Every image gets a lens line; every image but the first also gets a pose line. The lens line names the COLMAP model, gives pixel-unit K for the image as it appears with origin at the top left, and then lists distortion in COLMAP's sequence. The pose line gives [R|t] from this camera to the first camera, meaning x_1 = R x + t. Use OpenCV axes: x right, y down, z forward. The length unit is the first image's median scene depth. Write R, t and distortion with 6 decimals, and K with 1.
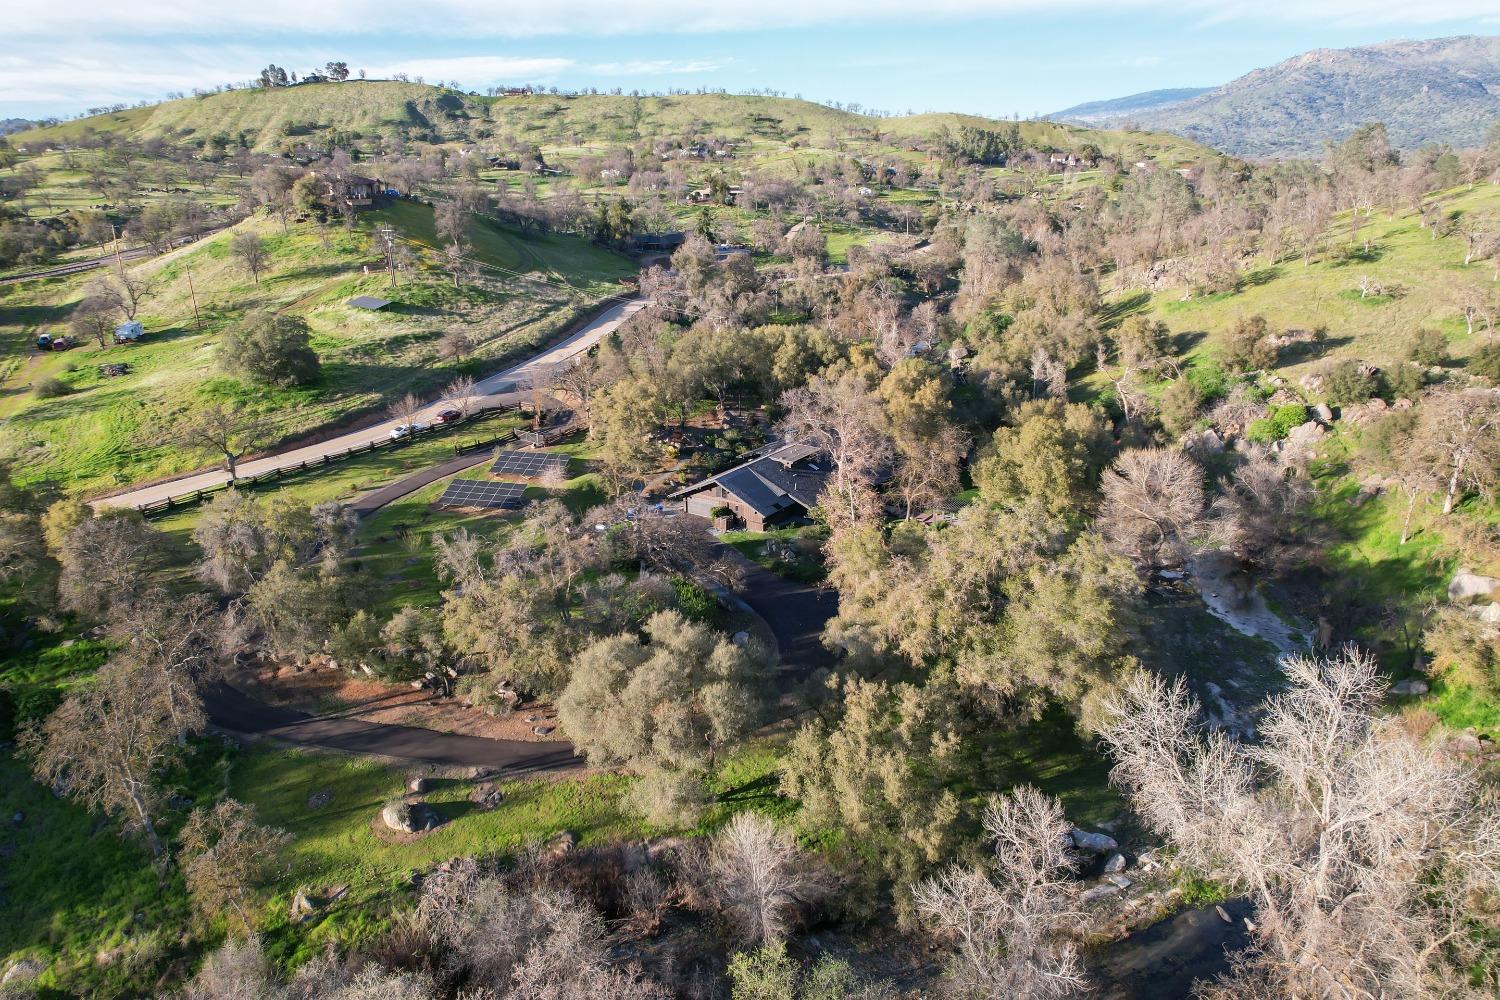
lens RADIAL K [[971.0, 0, 757.9], [0, 971.0, 504.9], [0, 0, 1]] dist [-0.064506, 0.065681]
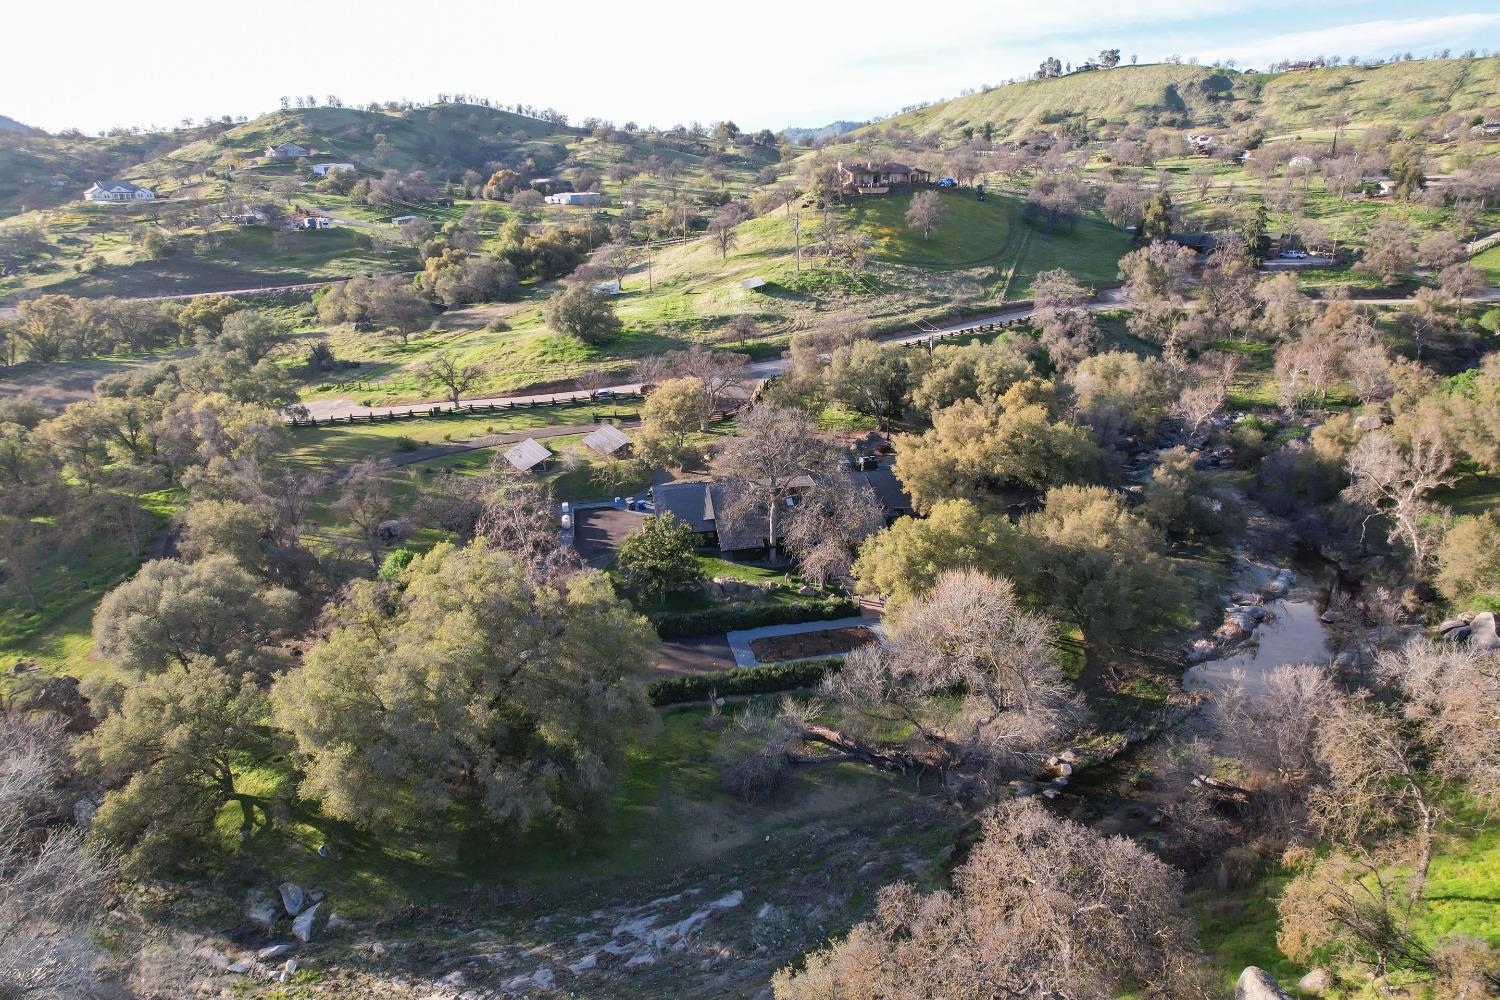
lens RADIAL K [[971.0, 0, 750.3], [0, 971.0, 507.5], [0, 0, 1]] dist [-0.064506, 0.065681]
pose [[0.693239, 0.232747, -0.682091, 0.343921], [-0.221847, 0.969379, 0.105304, -0.064357], [0.685713, 0.078320, 0.723646, 0.178978]]
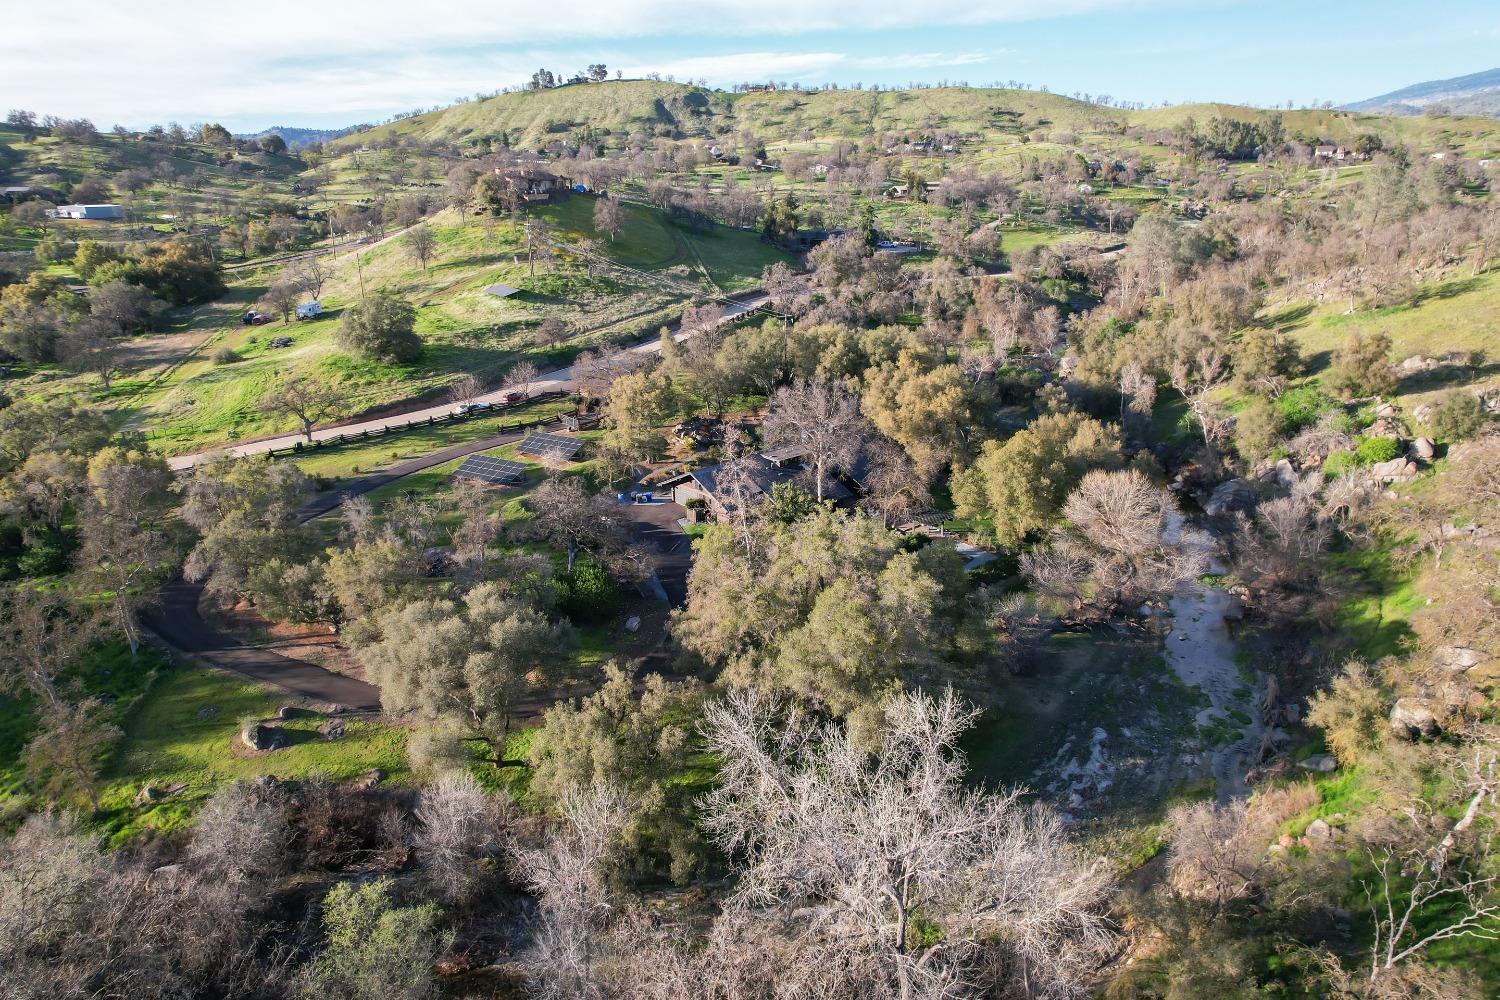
lens RADIAL K [[971.0, 0, 756.2], [0, 971.0, 510.8], [0, 0, 1]] dist [-0.064506, 0.065681]
pose [[0.965405, 0.083456, -0.247040, 0.139886], [-0.080684, 0.996511, 0.021339, -0.006259], [0.247959, -0.000668, 0.968770, 0.007164]]
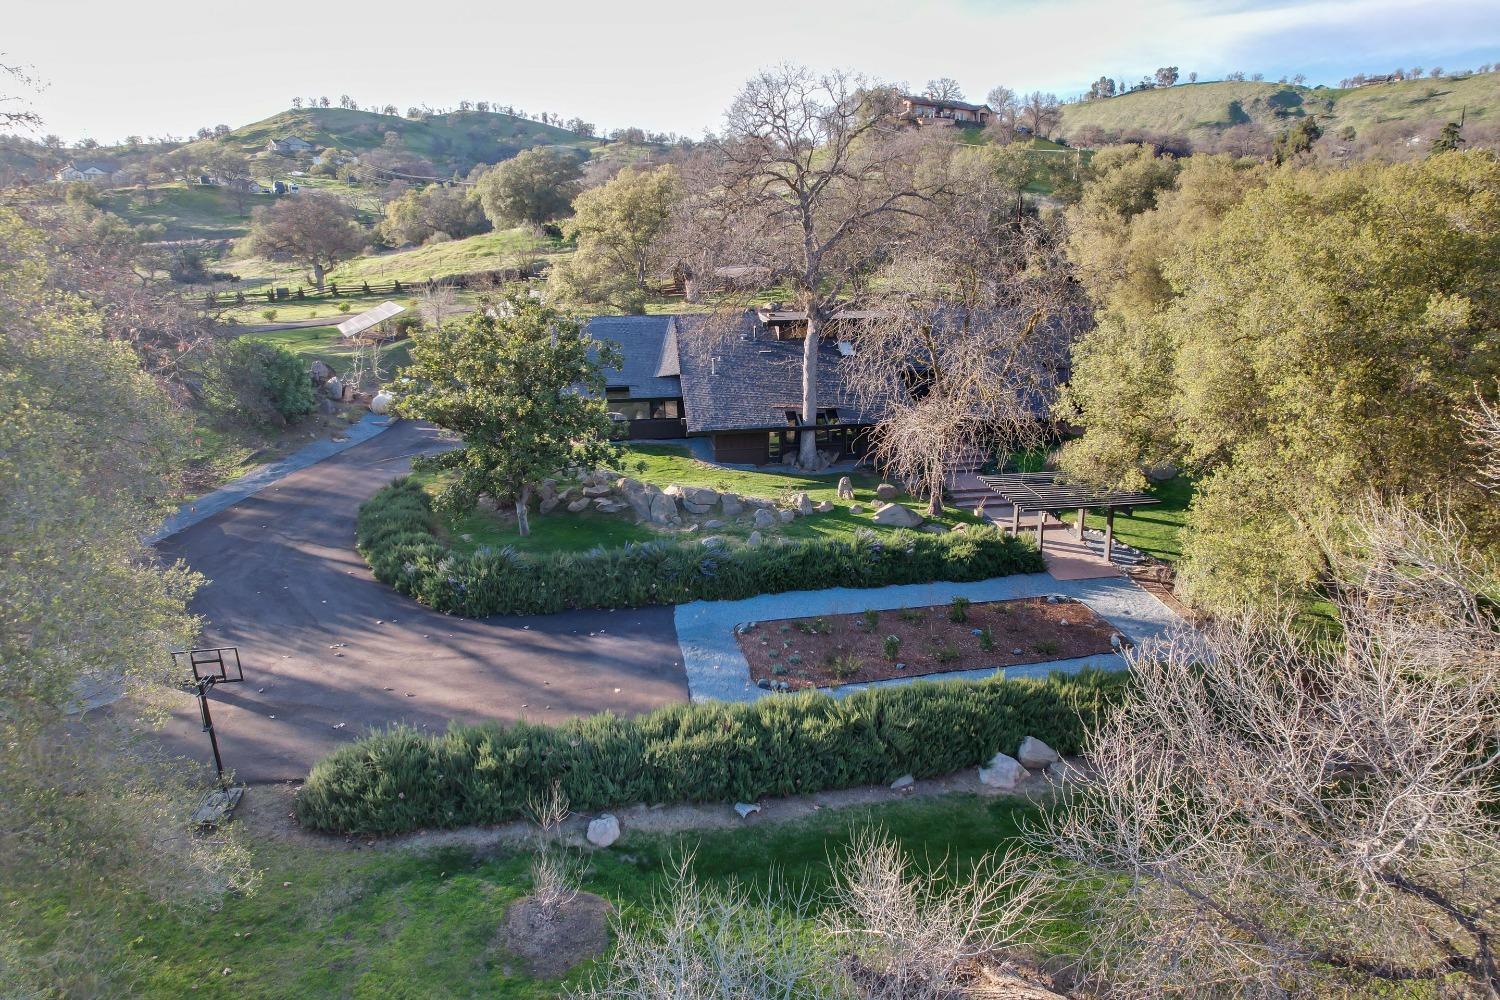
lens RADIAL K [[971.0, 0, 747.0], [0, 971.0, 494.5], [0, 0, 1]] dist [-0.064506, 0.065681]
pose [[0.663389, 0.199796, -0.721108, 0.197353], [-0.234794, 0.970603, 0.052923, -0.002346], [0.710484, 0.134203, 0.690798, 0.354719]]
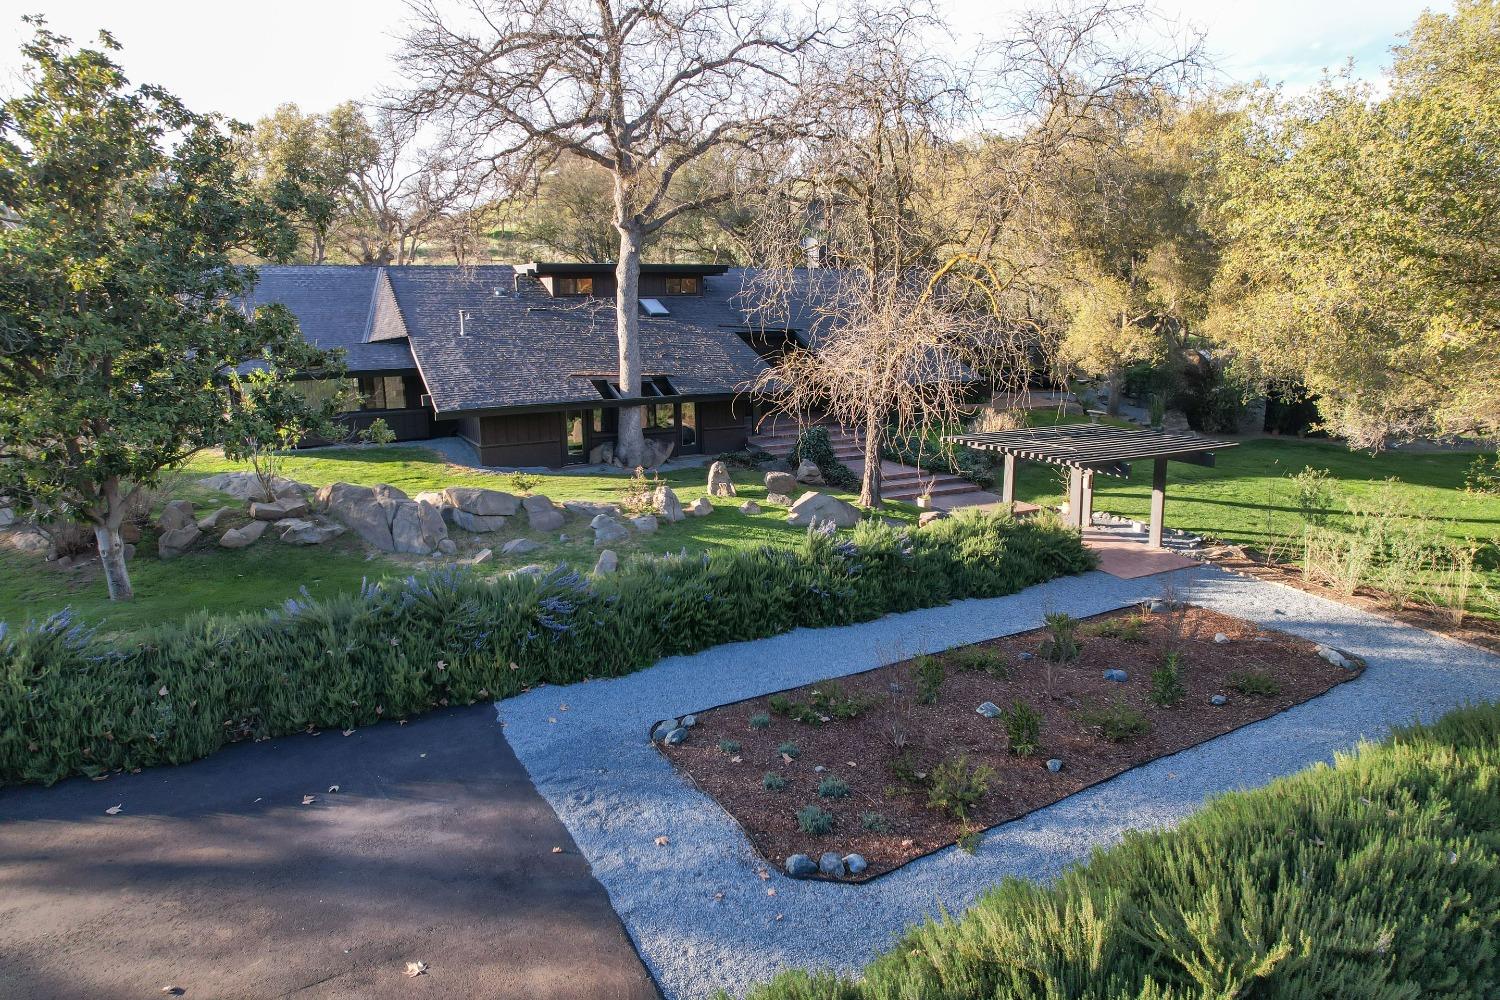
lens RADIAL K [[971.0, 0, 757.8], [0, 971.0, 502.2], [0, 0, 1]] dist [-0.064506, 0.065681]
pose [[0.875488, 0.093033, -0.474199, 0.142569], [-0.151107, 0.984789, -0.085775, 0.011431], [0.459006, 0.146749, 0.876229, 0.392645]]
